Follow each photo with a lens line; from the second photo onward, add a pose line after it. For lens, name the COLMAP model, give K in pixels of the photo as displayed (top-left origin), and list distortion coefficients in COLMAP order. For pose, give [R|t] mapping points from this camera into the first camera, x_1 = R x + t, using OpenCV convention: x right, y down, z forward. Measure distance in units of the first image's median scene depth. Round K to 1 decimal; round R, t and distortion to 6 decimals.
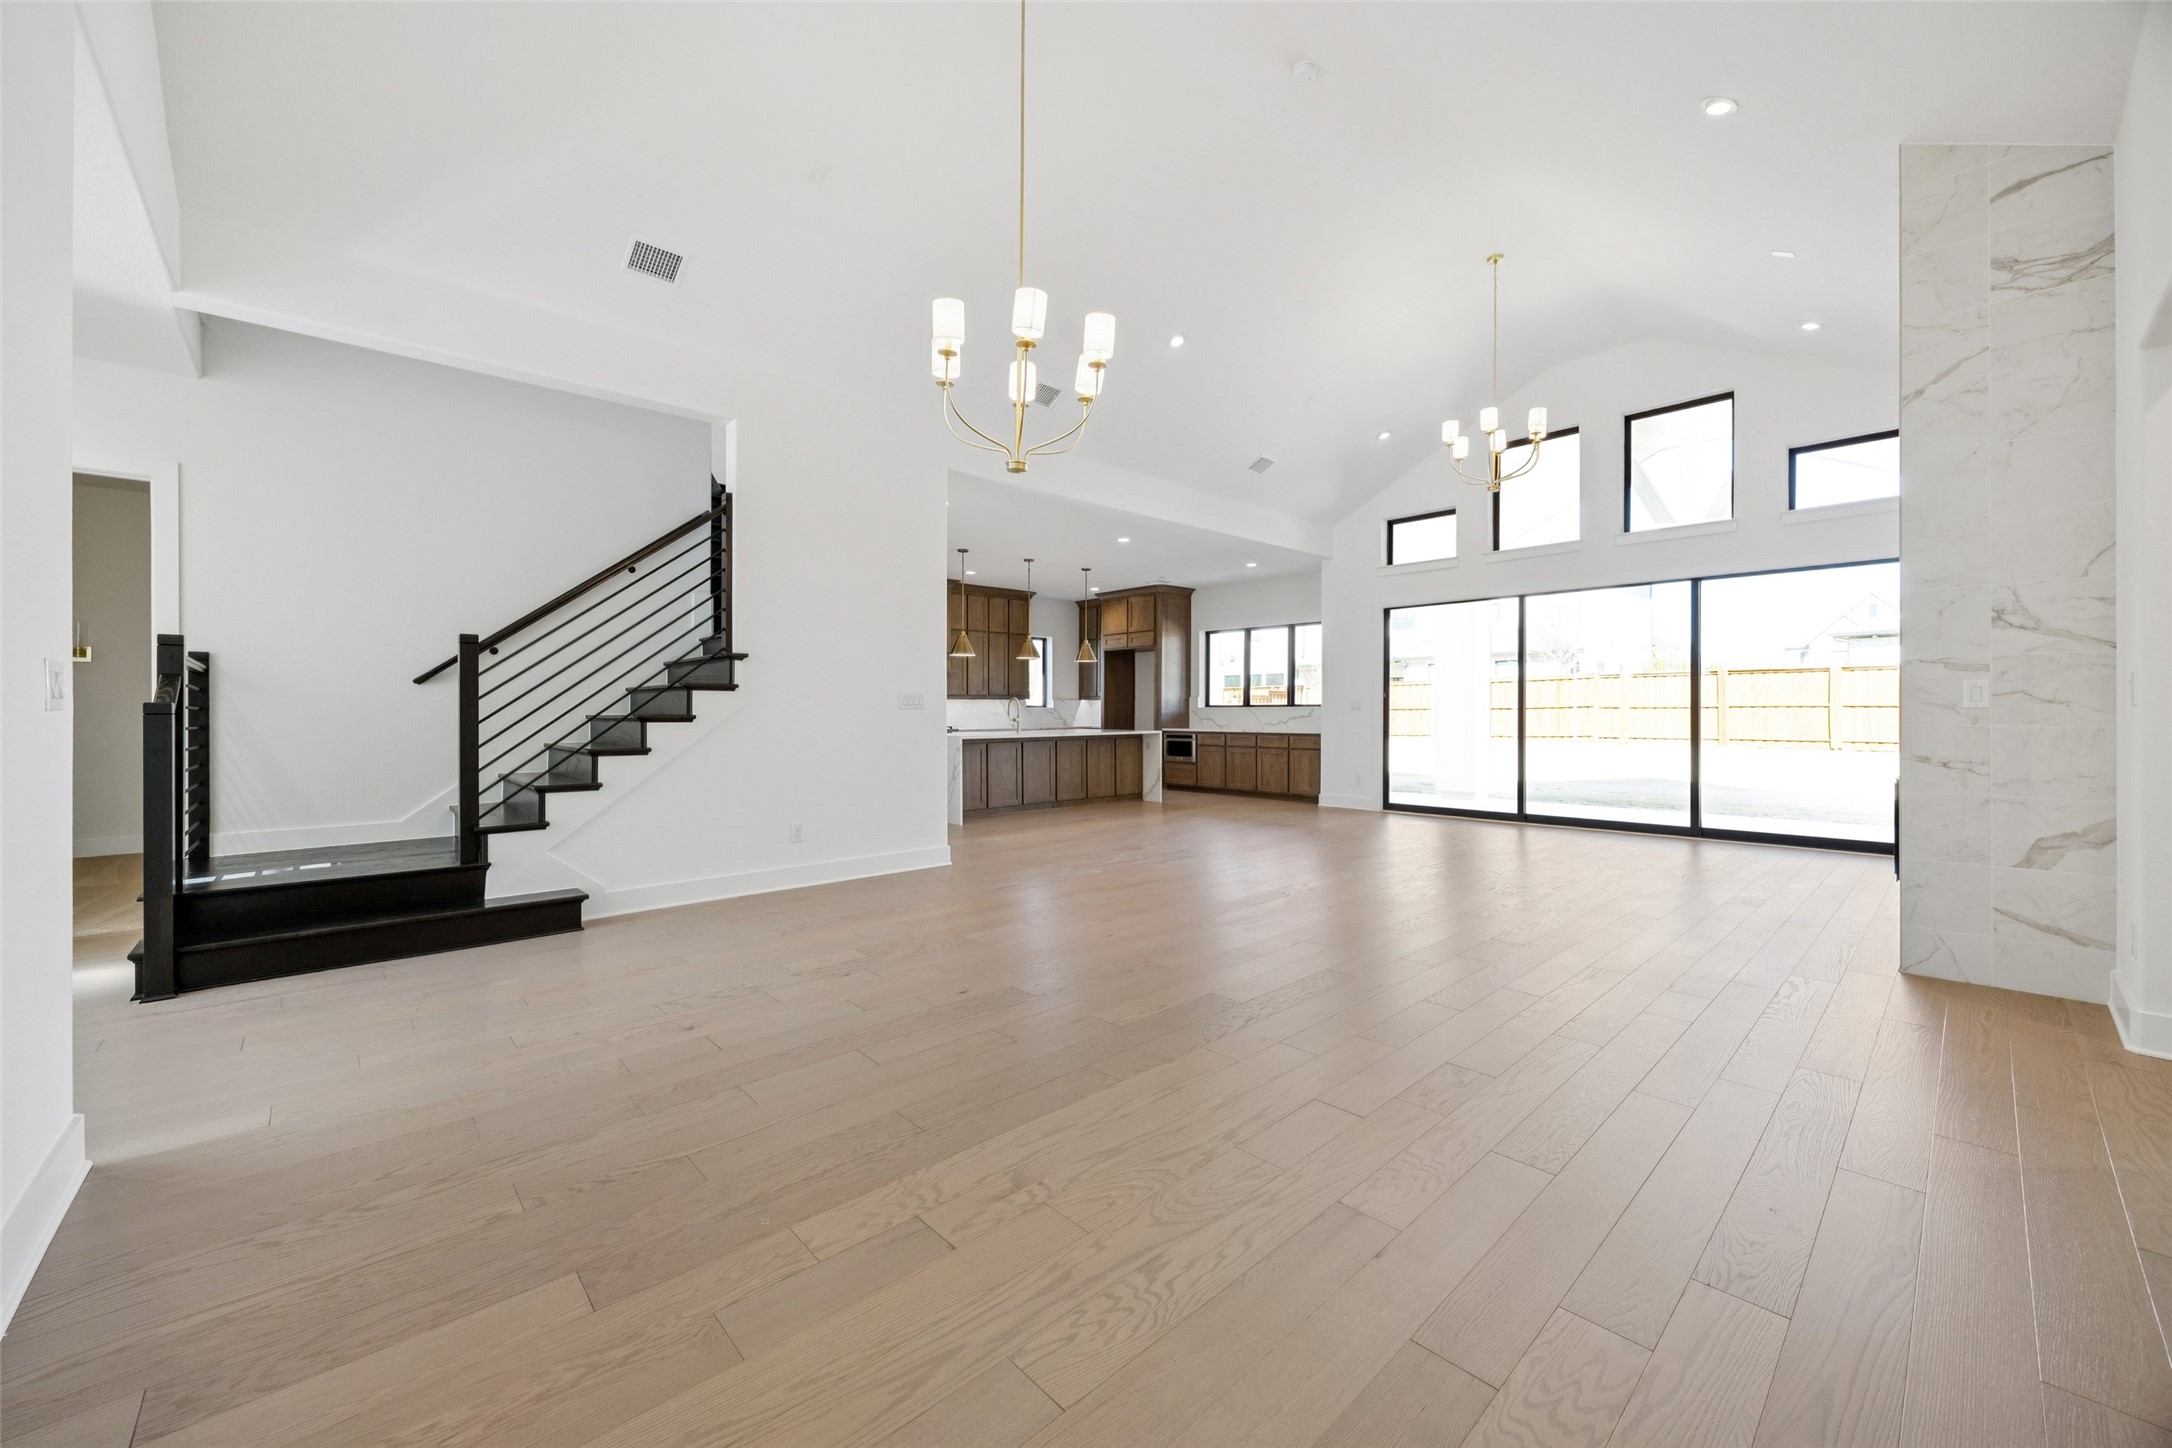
lens RADIAL K [[820.8, 0, 1085.9], [0, 820.8, 697.9], [0, 0, 1]] dist [-0.019897, 0.000056]
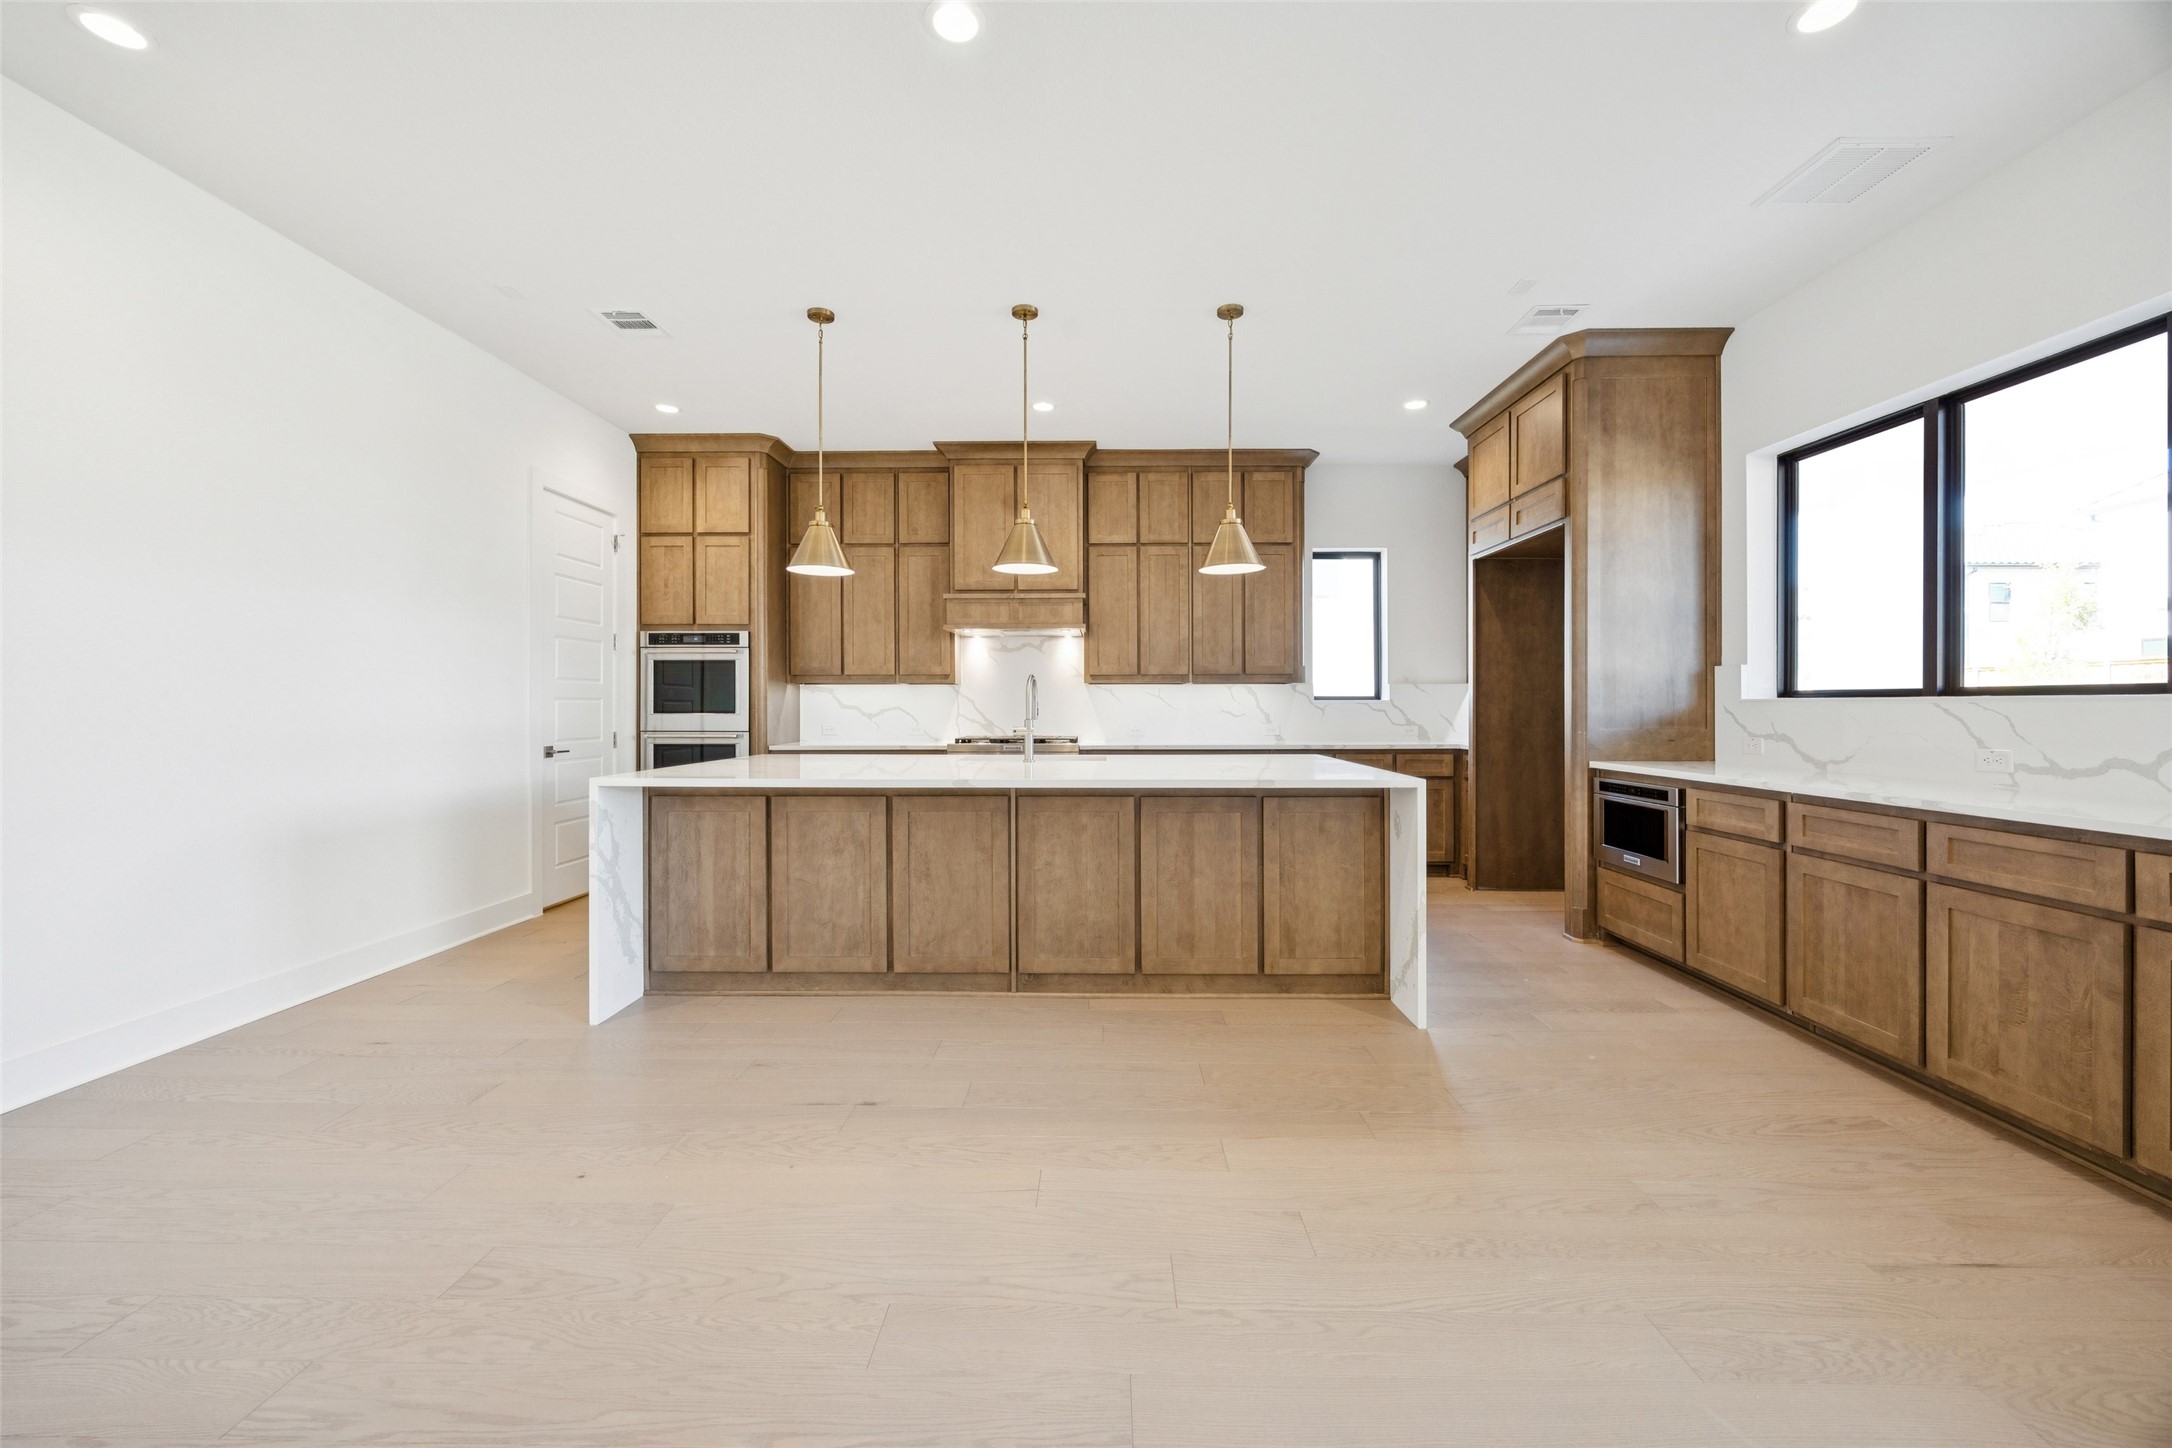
lens RADIAL K [[820.8, 0, 1085.9], [0, 820.8, 697.9], [0, 0, 1]] dist [-0.019897, 0.000056]
pose [[0.723636, -0.005132, -0.690162, 0.183647], [0.009231, 0.999955, 0.002243, 0.009434], [0.690120, -0.007994, 0.723651, 0.652153]]
